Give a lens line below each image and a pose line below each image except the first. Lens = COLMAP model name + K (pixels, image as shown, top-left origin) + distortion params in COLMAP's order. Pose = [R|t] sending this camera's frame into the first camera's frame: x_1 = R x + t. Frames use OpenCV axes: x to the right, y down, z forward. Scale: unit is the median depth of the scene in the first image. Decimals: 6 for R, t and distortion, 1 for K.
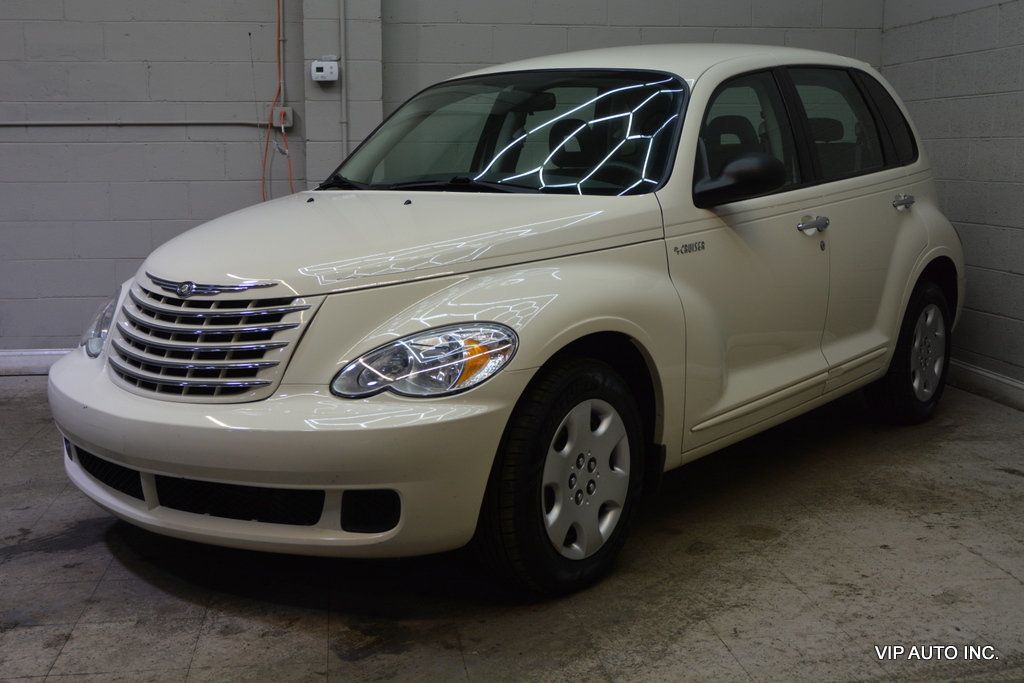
lens RADIAL K [[1308.6, 0, 512.0], [0, 1308.6, 341.5], [0, 0, 1]] dist [-0.003417, -0.013927]
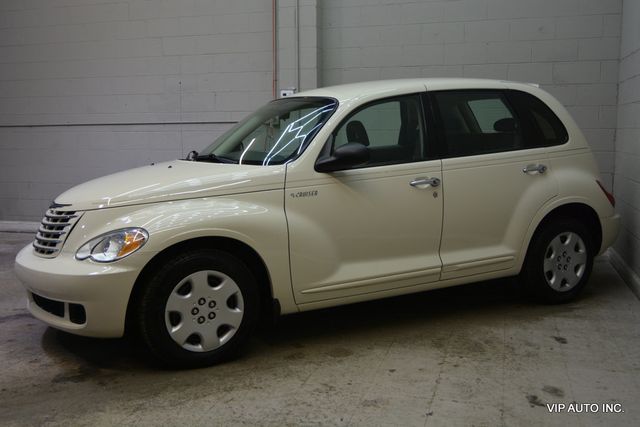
lens RADIAL K [[695.5, 0, 320.0], [0, 695.5, 213.5], [0, 0, 1]] dist [-0.012228, 0.007487]
pose [[0.901230, 0.050925, -0.430339, 0.577961], [-0.058877, 0.998252, -0.005173, -0.040058], [0.429323, 0.029999, 0.902653, 0.119754]]
